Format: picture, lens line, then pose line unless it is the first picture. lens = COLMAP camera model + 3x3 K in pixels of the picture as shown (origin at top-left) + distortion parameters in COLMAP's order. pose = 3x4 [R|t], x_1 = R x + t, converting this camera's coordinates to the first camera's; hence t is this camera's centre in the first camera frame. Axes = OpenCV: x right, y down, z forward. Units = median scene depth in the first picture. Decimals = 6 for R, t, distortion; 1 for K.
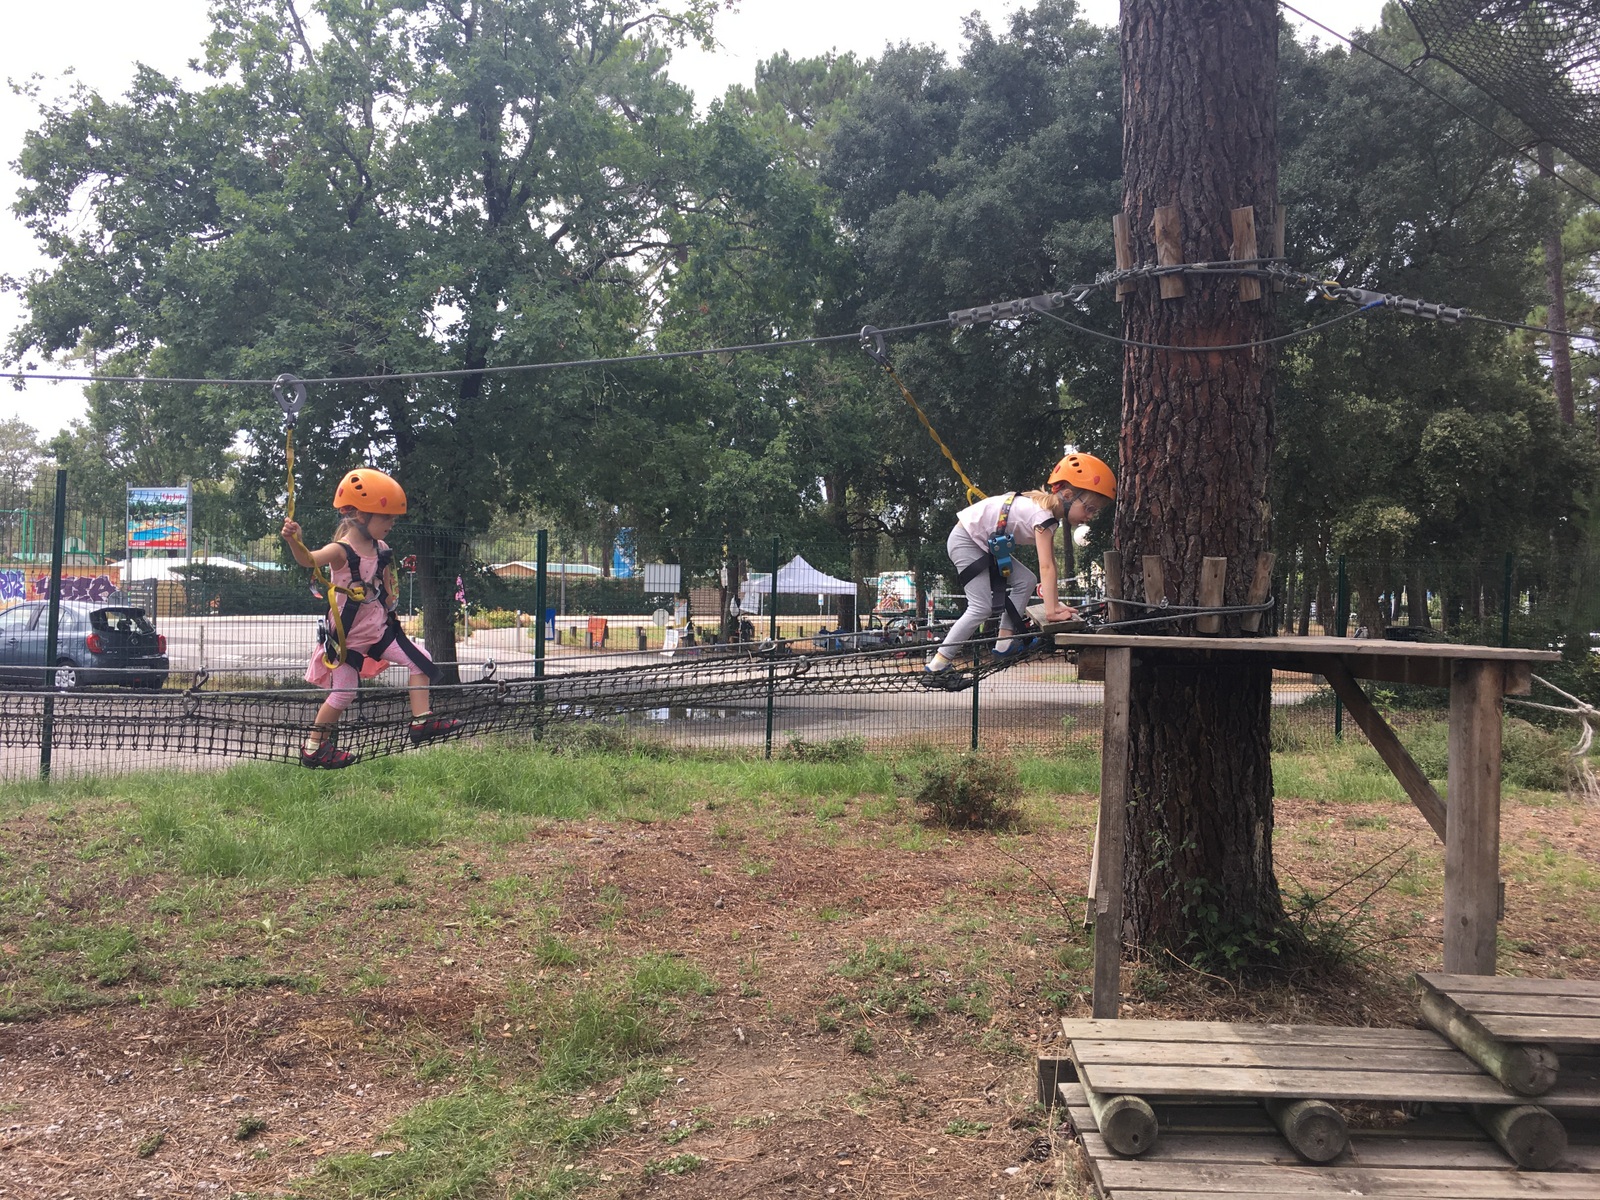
lens RADIAL K [[1357.2, 0, 780.2], [0, 1357.2, 567.4], [0, 0, 1]] dist [0.183810, -0.284743]
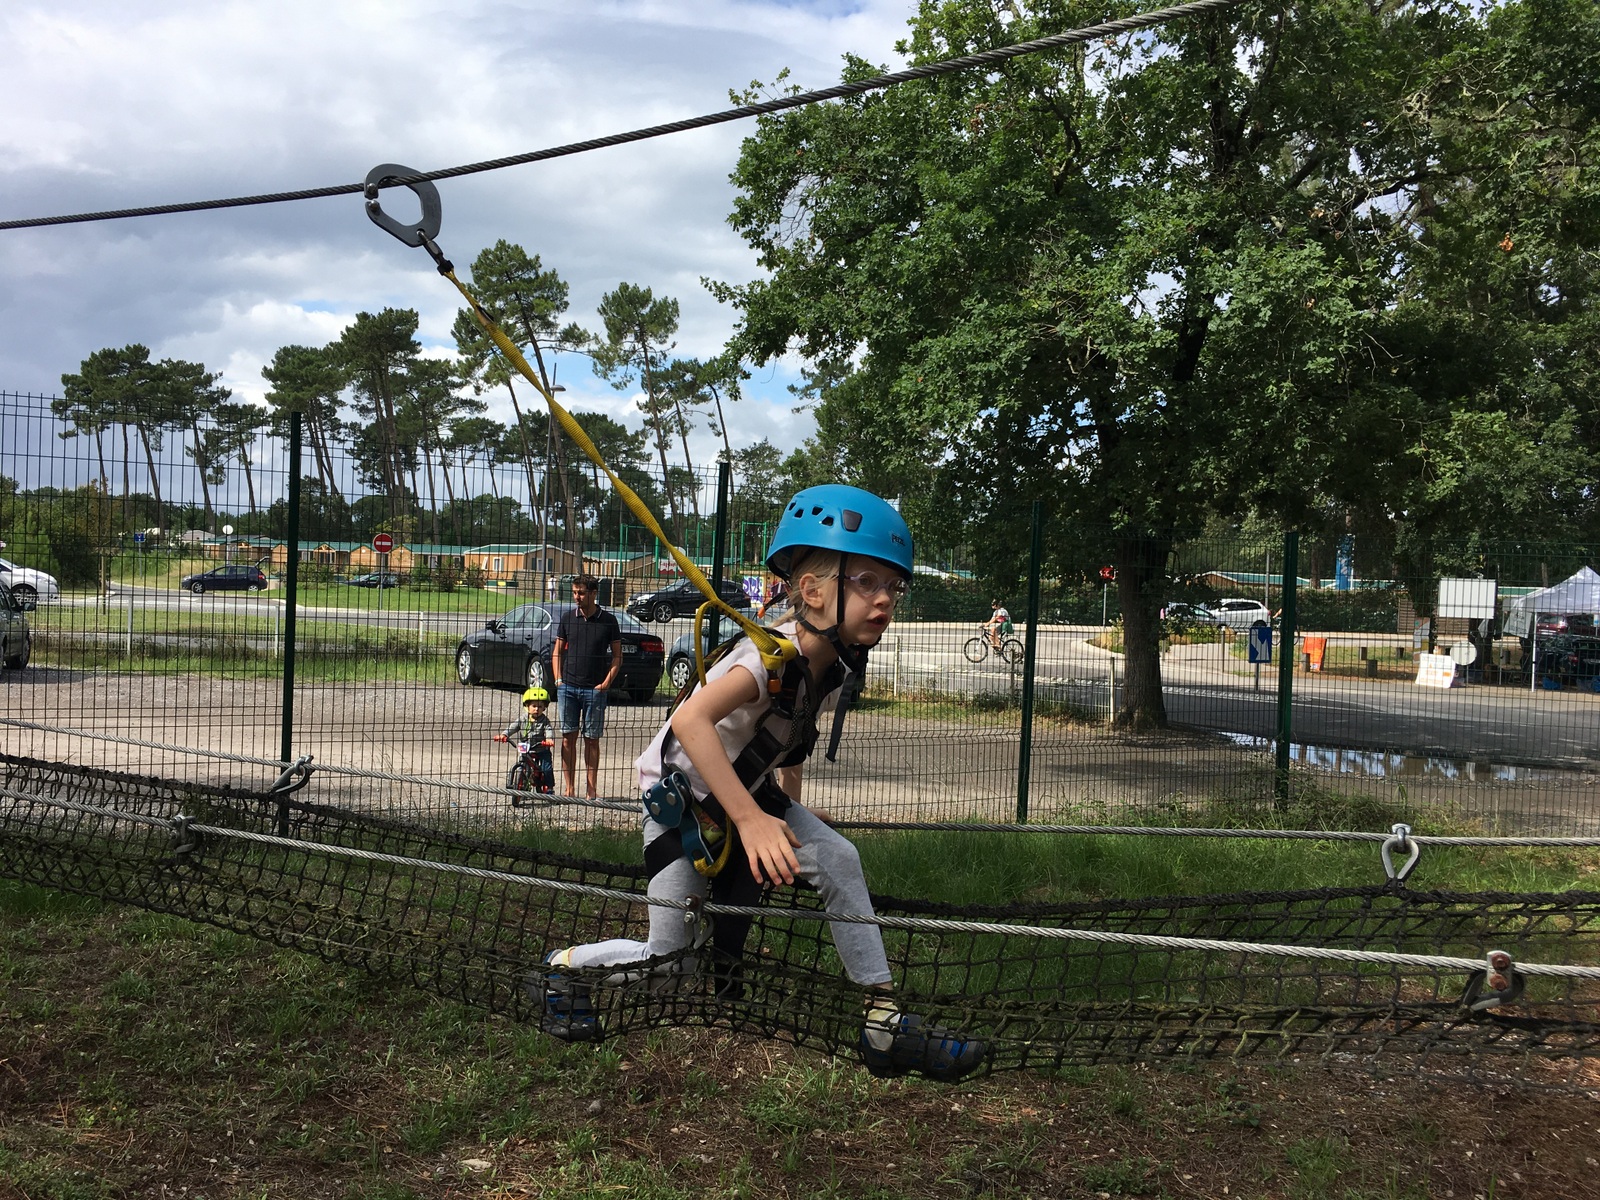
lens RADIAL K [[1357.2, 0, 780.2], [0, 1357.2, 567.4], [0, 0, 1]] dist [0.183810, -0.284743]
pose [[0.879981, 0.006894, -0.474958, -0.041088], [-0.010007, 0.999942, -0.004026, -0.001726], [0.474903, 0.008296, 0.879999, 0.131275]]
